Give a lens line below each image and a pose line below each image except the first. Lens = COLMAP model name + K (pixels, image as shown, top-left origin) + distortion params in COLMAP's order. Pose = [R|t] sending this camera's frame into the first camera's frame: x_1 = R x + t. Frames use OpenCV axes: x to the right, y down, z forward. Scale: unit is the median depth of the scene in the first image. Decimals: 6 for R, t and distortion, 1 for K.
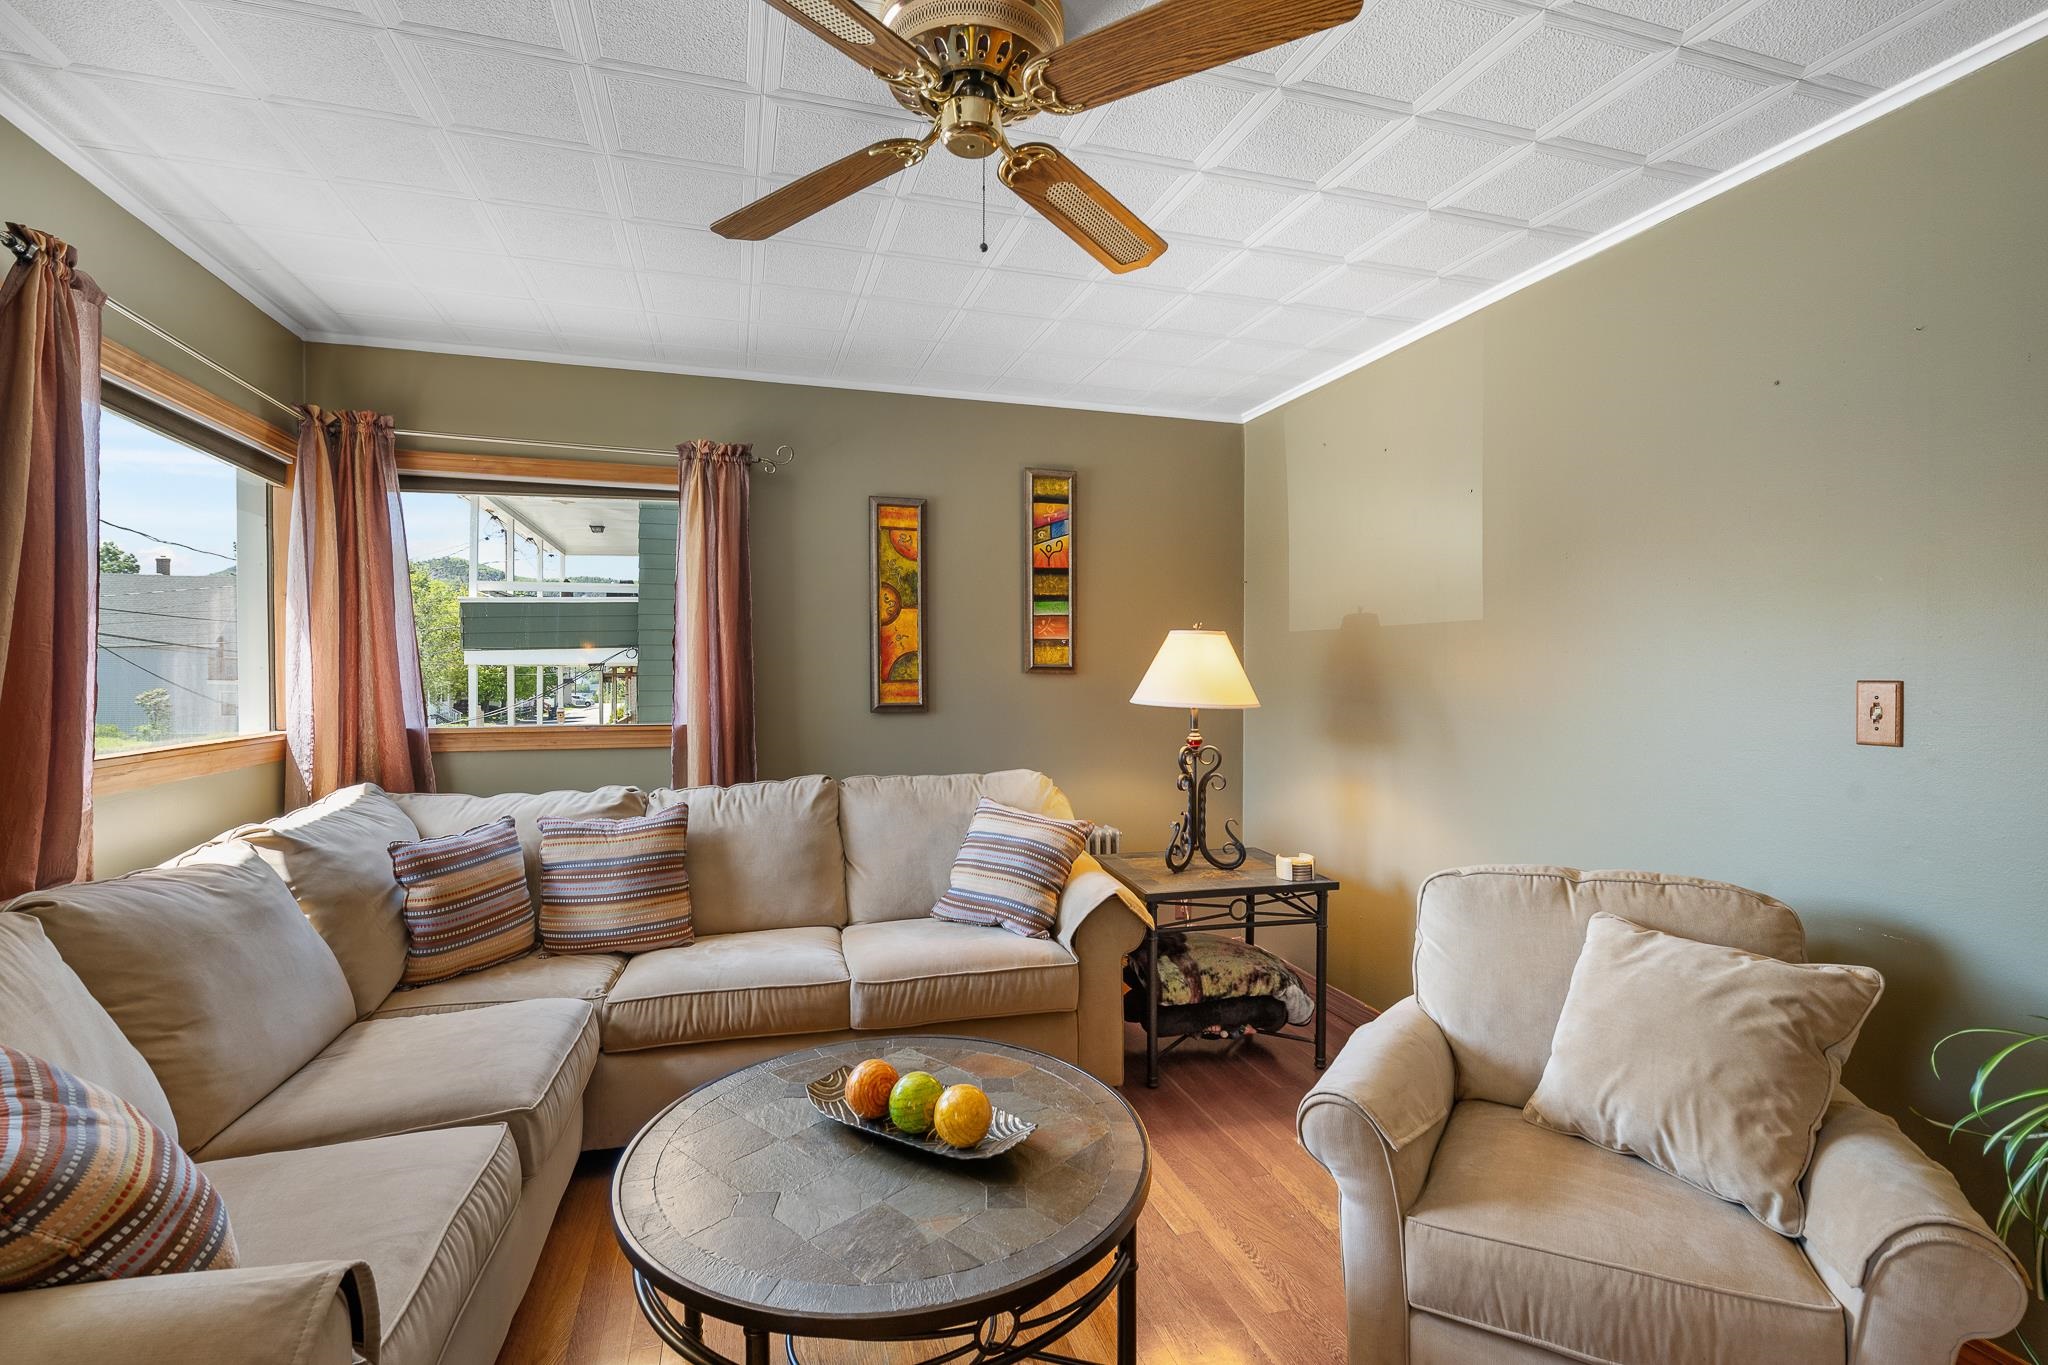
lens RADIAL K [[908.1, 0, 1020.7], [0, 908.1, 686.0], [0, 0, 1]] dist [-0.012004, -0.000348]
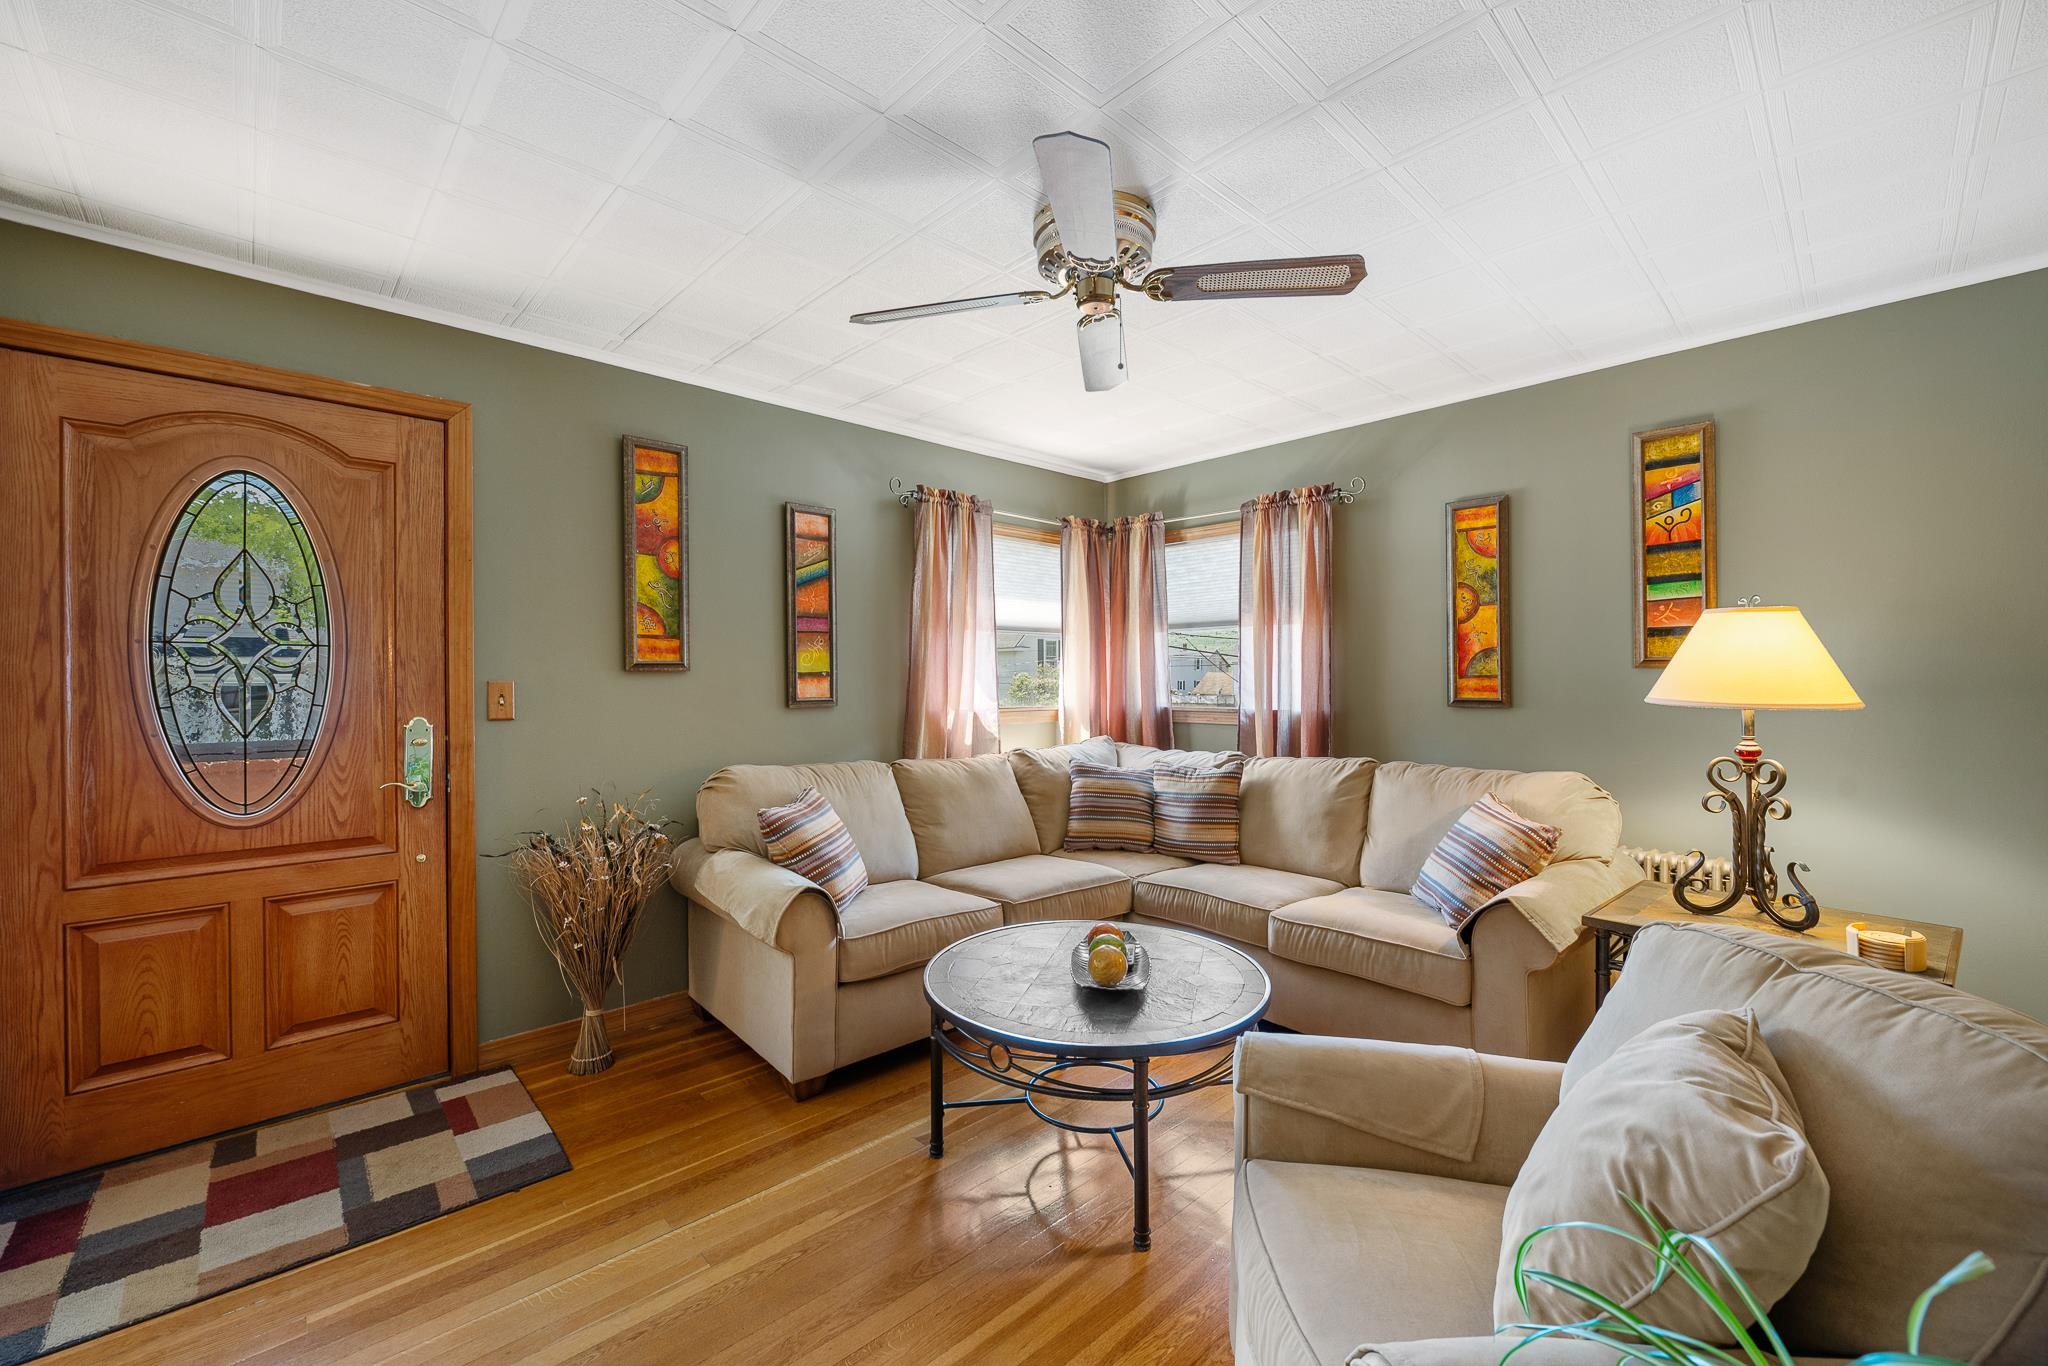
lens RADIAL K [[824.3, 0, 1019.1], [0, 824.3, 680.7], [0, 0, 1]] dist [-0.010718, 0.000244]
pose [[0.434759, 0.000141, -0.900547, 0.663091], [-0.012116, 0.999910, -0.005693, 0.014825], [0.900465, 0.013386, 0.434722, 0.178297]]
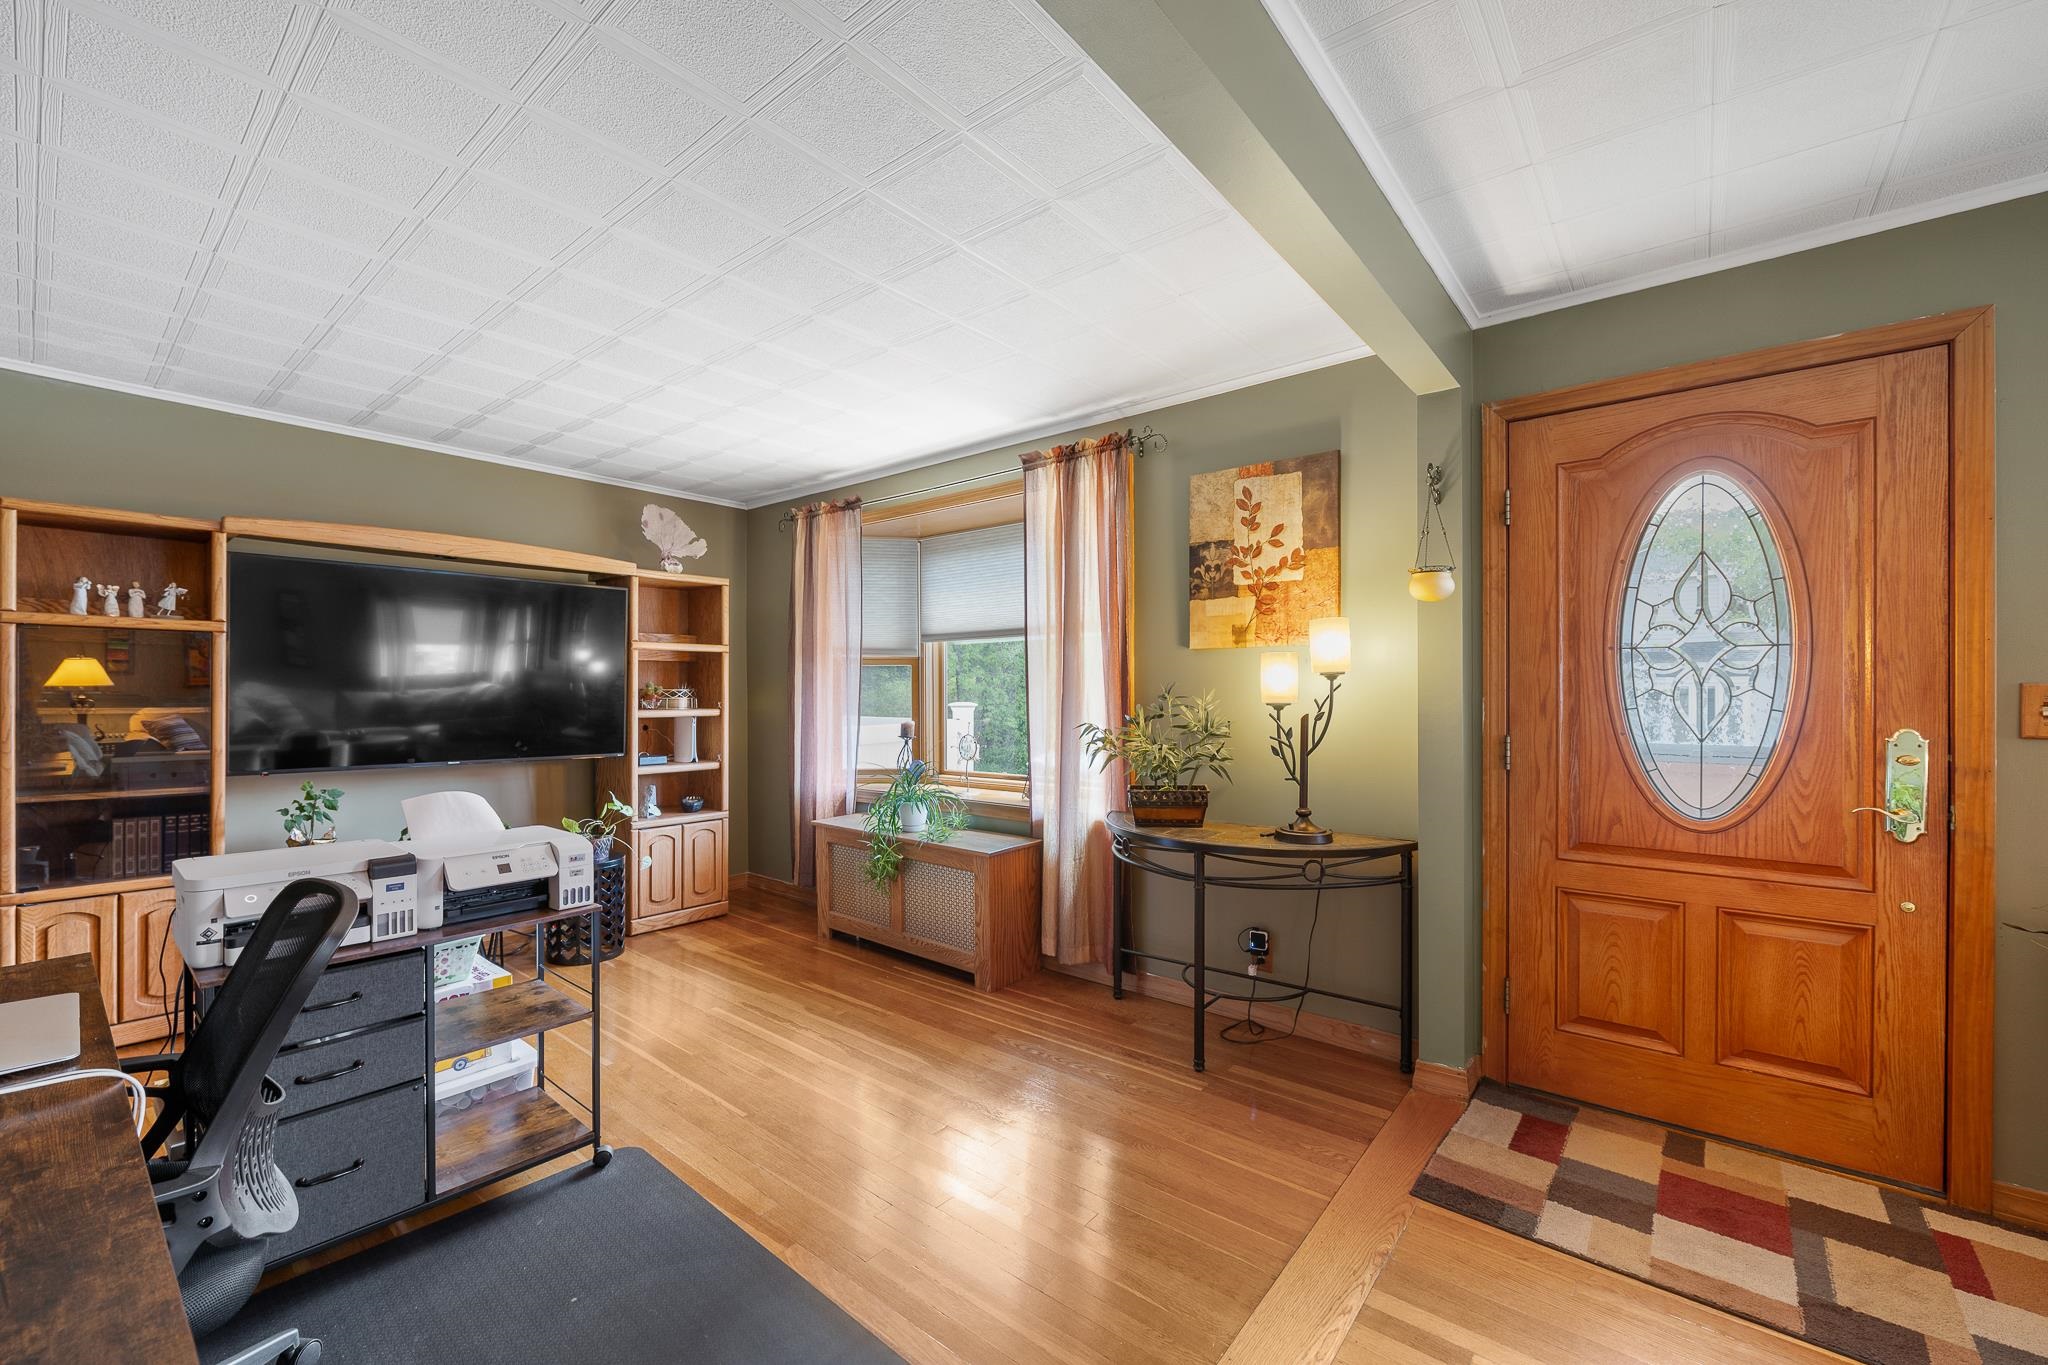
lens RADIAL K [[824.3, 0, 1025.5], [0, 824.3, 696.2], [0, 0, 1]] dist [-0.010718, 0.000244]
pose [[-0.836802, 0.007357, -0.547456, 0.591873], [-0.005884, 0.999731, 0.022429, 0.017894], [0.547474, 0.021990, -0.836534, 0.145945]]
